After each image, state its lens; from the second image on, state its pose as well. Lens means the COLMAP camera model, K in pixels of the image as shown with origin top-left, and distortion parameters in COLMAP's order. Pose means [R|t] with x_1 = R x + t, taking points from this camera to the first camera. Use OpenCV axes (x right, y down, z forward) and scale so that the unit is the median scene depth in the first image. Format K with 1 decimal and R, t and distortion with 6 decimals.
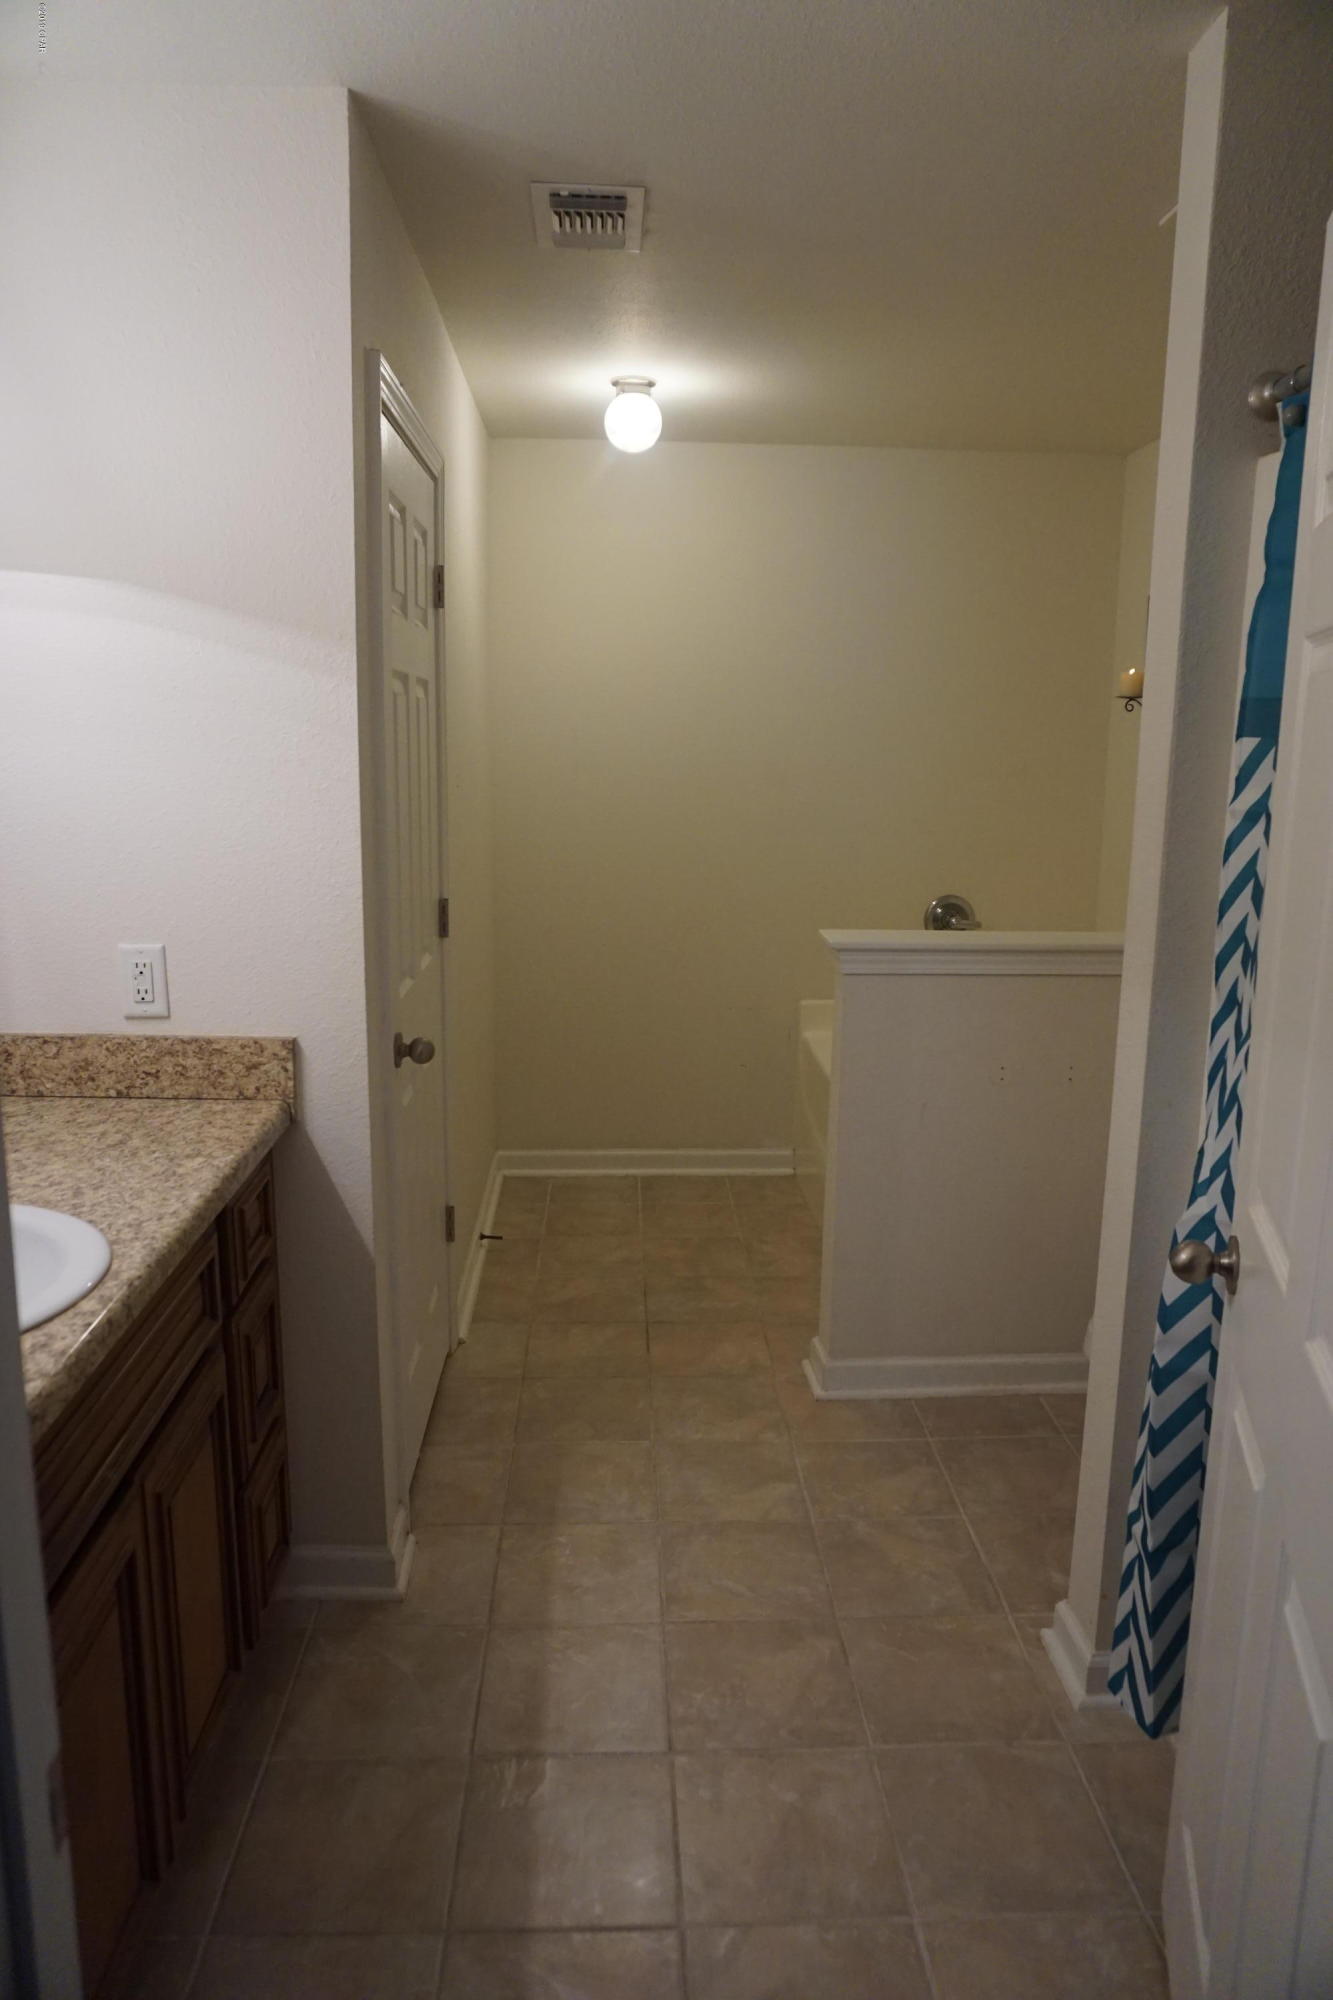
lens RADIAL K [[1343.2, 0, 681.3], [0, 1343.2, 995.1], [0, 0, 1]] dist [-0.048115, 0.028194]
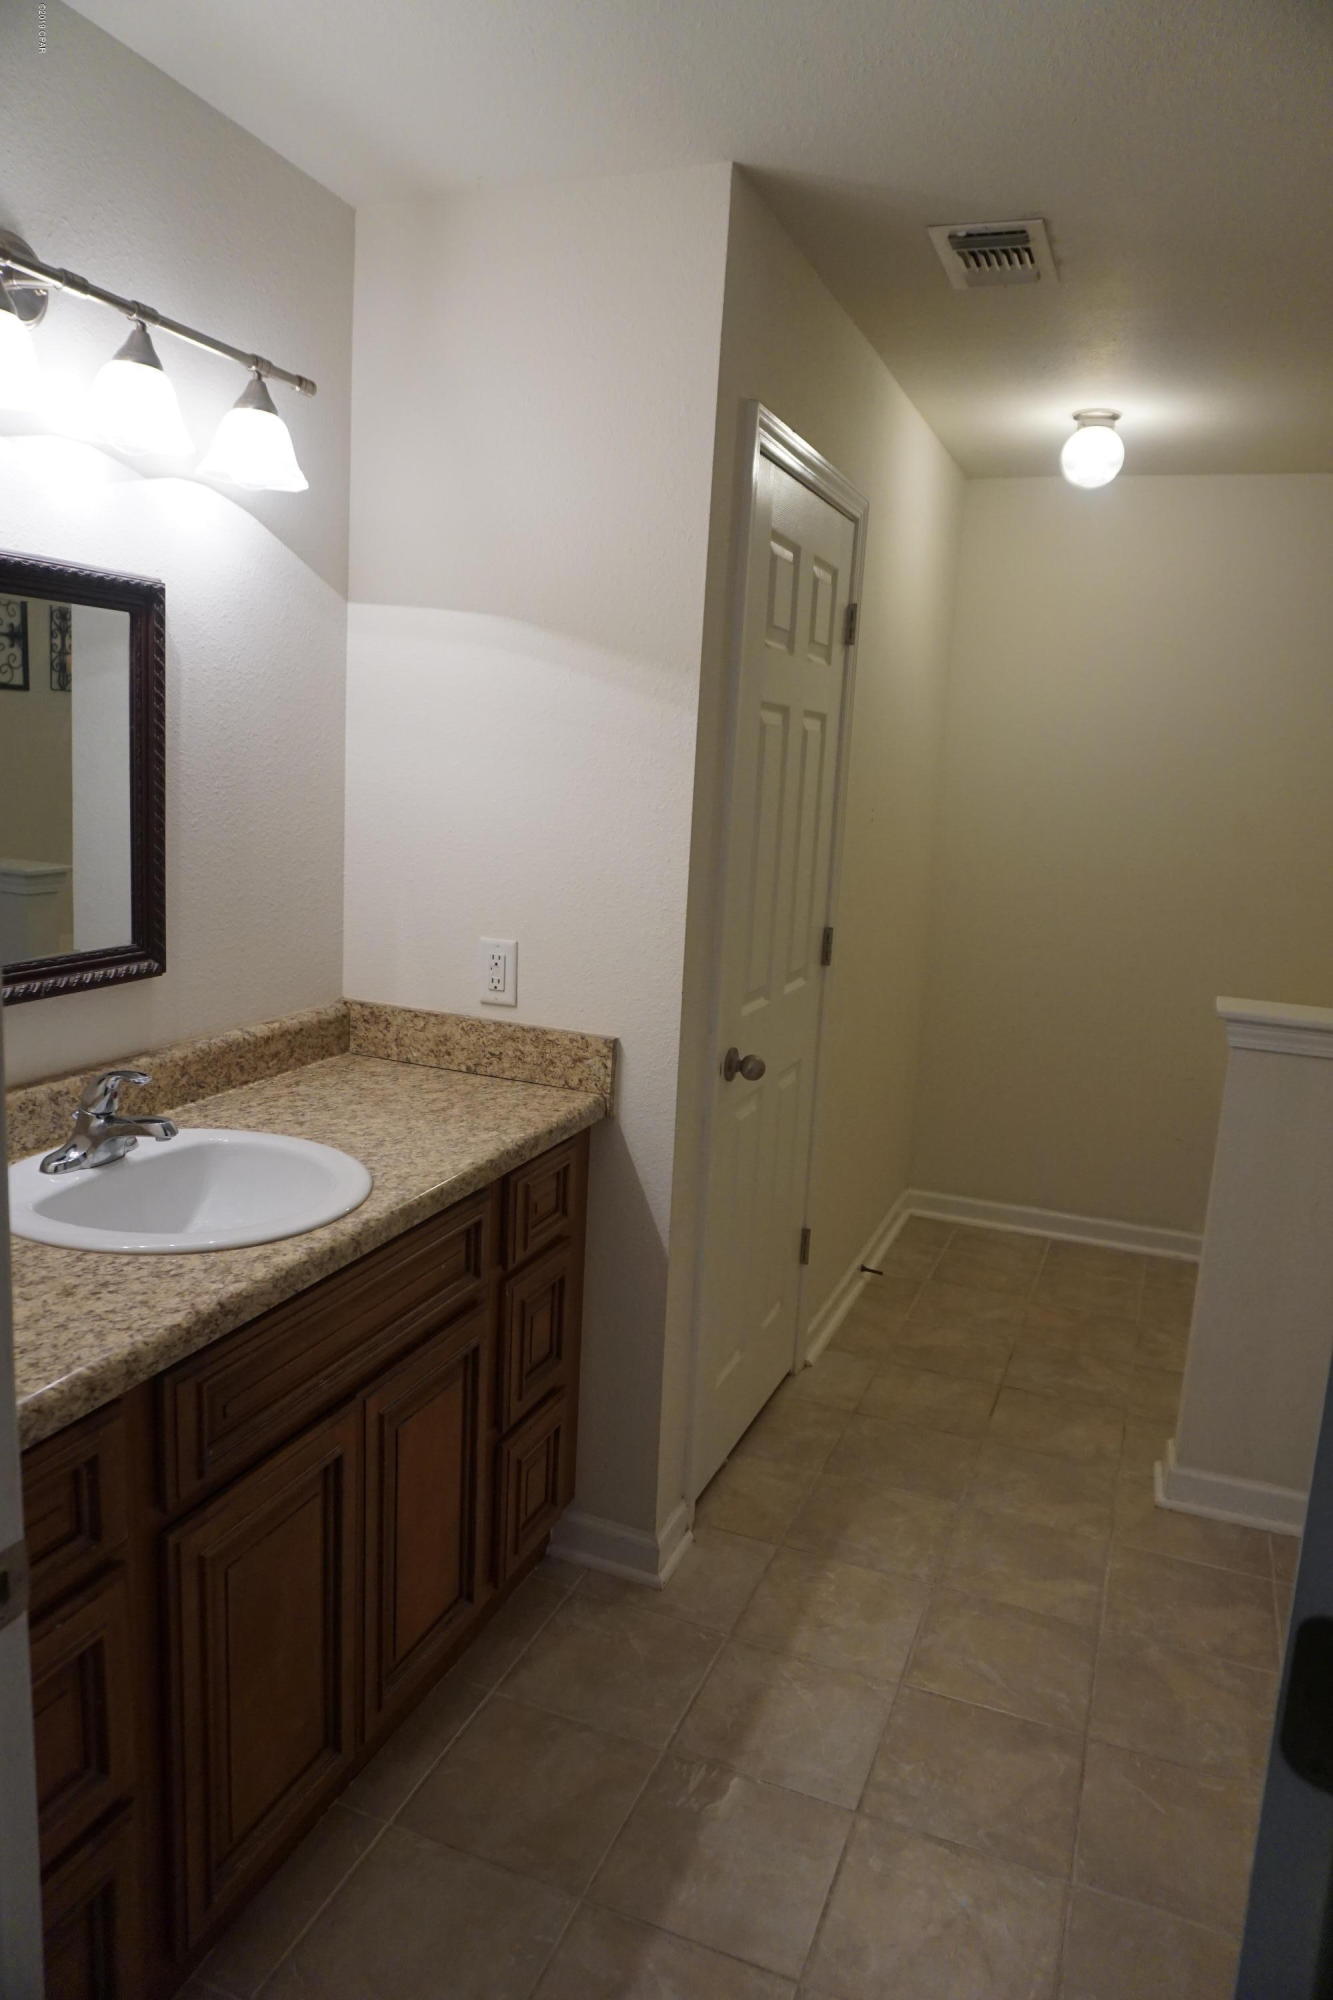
lens RADIAL K [[1343.2, 0, 671.5], [0, 1343.2, 992.4], [0, 0, 1]] dist [-0.048115, 0.028194]
pose [[0.912544, 0.103809, -0.395584, 0.152557], [-0.116291, 0.993186, -0.007631, -0.001319], [0.392096, 0.052967, 0.918398, 0.020748]]
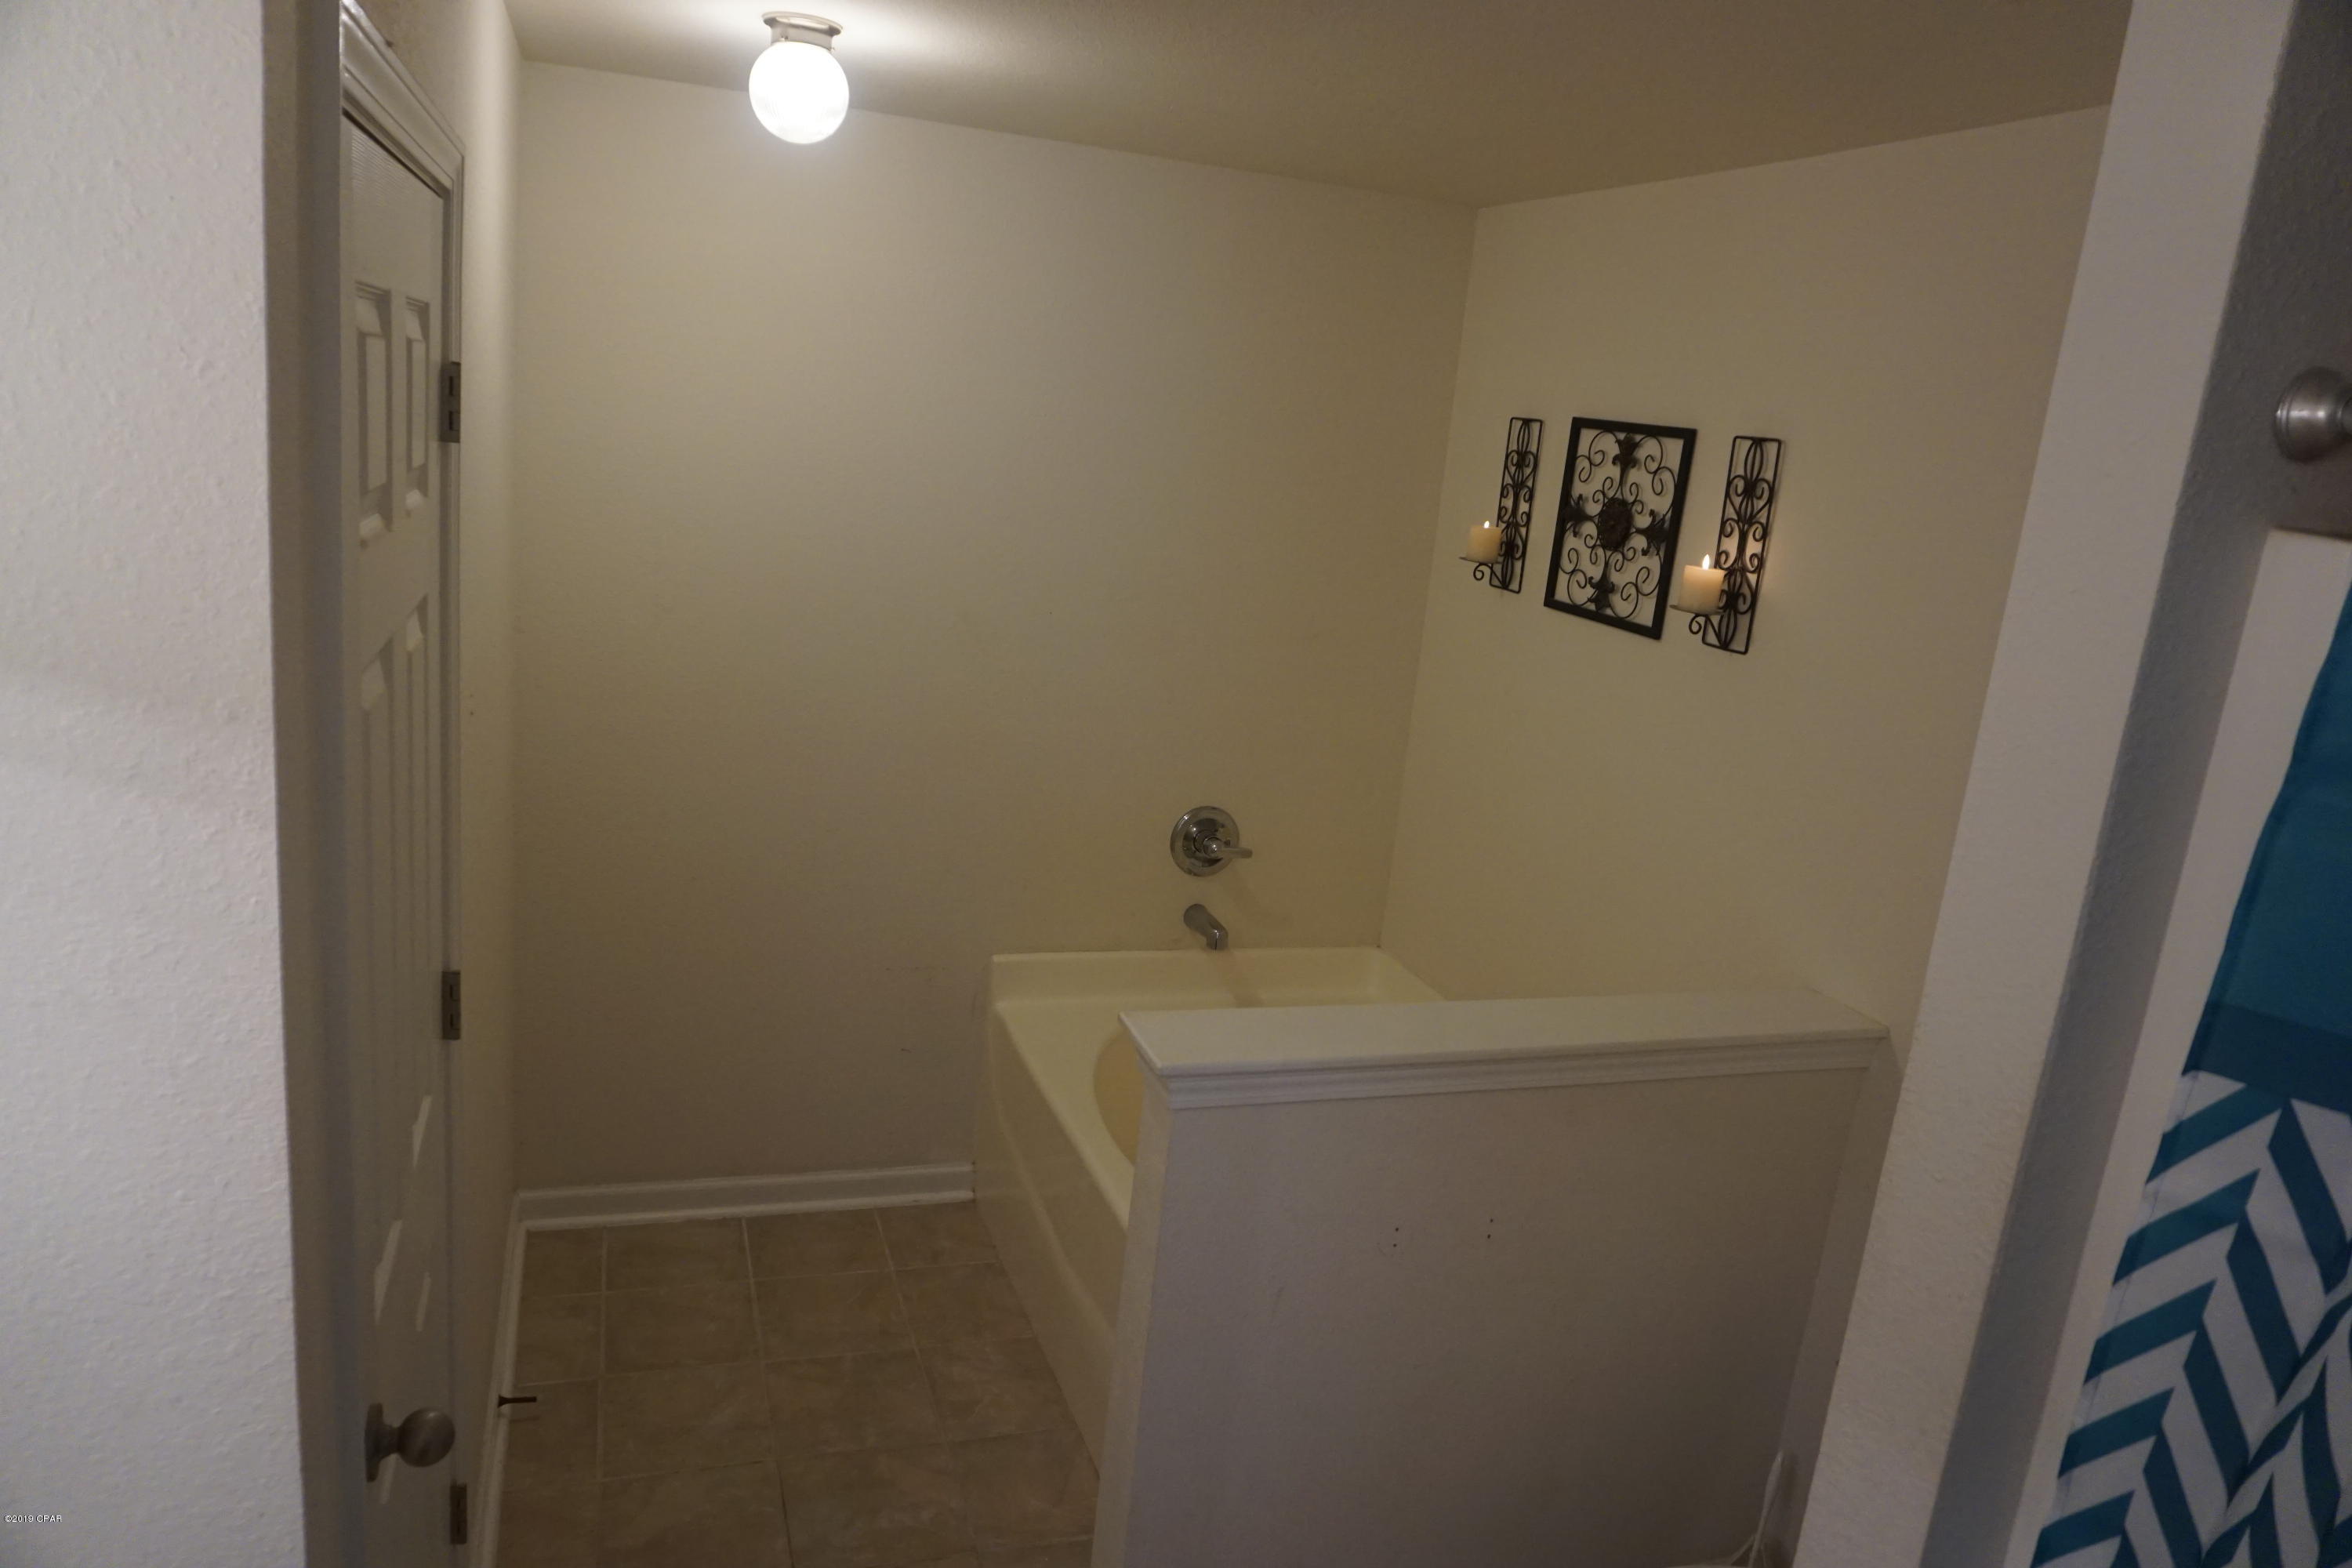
lens RADIAL K [[1579.6, 0, 1180.6], [0, 1579.6, 795.5], [0, 0, 1]] dist [-0.048115, 0.028194]
pose [[0.957859, 0.016379, 0.286772, -0.096147], [-0.032488, 0.998144, 0.051507, -0.229961], [-0.285396, -0.058653, 0.956613, 0.390527]]
